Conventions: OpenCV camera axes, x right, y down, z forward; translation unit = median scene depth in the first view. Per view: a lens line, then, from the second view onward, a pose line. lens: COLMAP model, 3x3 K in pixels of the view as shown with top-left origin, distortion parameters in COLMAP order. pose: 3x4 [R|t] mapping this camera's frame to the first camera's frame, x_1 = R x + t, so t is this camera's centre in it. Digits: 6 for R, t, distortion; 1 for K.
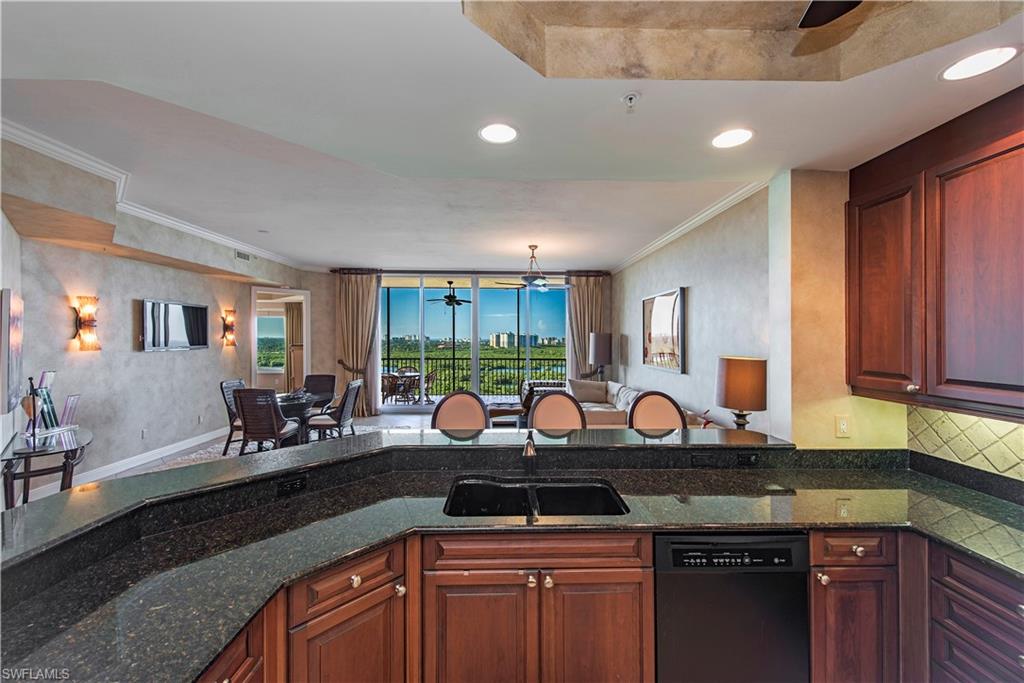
lens RADIAL K [[405.5, 0, 513.1], [0, 405.5, 338.4], [0, 0, 1]] dist [-0.000747, -0.000052]
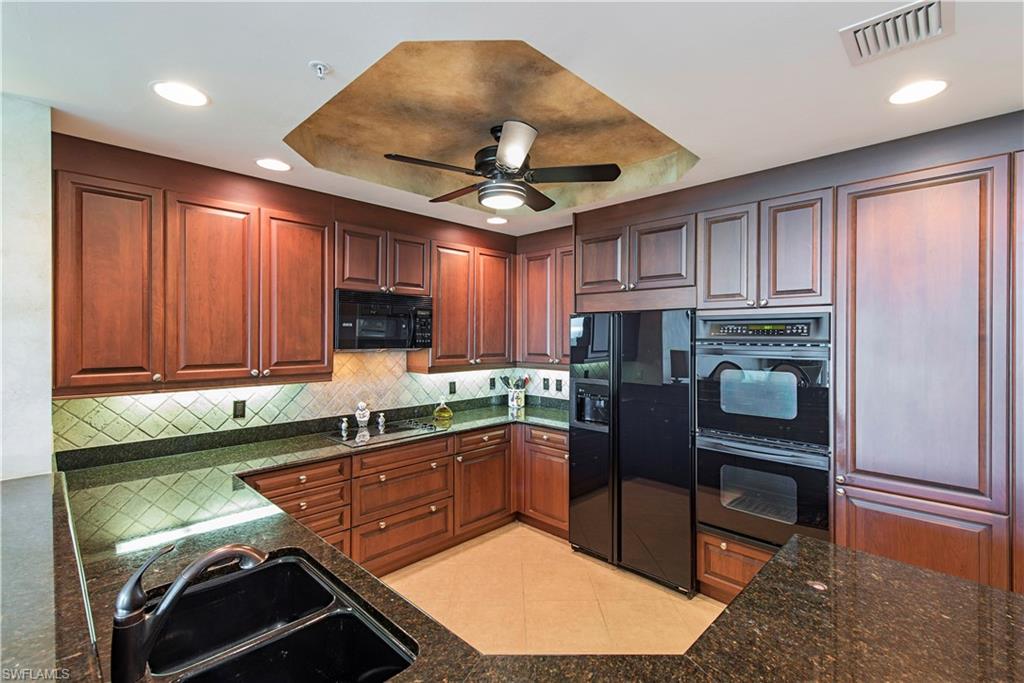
lens RADIAL K [[460.4, 0, 511.1], [0, 460.4, 338.1], [0, 0, 1]] dist [0.001202, 0.000107]
pose [[-0.695259, -0.008331, 0.718711, -0.567540], [-0.004358, 0.999963, 0.007376, 0.000053], [-0.718746, 0.001996, -0.695270, 1.084198]]
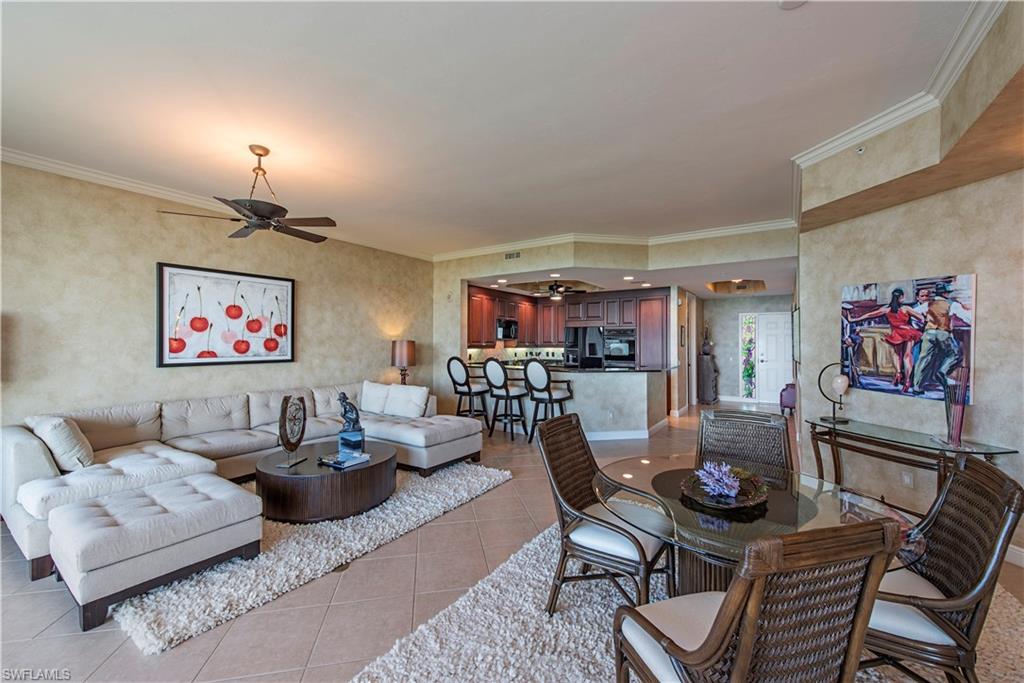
lens RADIAL K [[413.3, 0, 512.1], [0, 413.3, 340.3], [0, 0, 1]] dist [-0.000133, -0.000001]
pose [[-0.813949, -0.003655, 0.580925, -1.714351], [-0.005064, 0.999987, -0.000803, 0.073075], [-0.580914, -0.003596, -0.813957, 3.863378]]
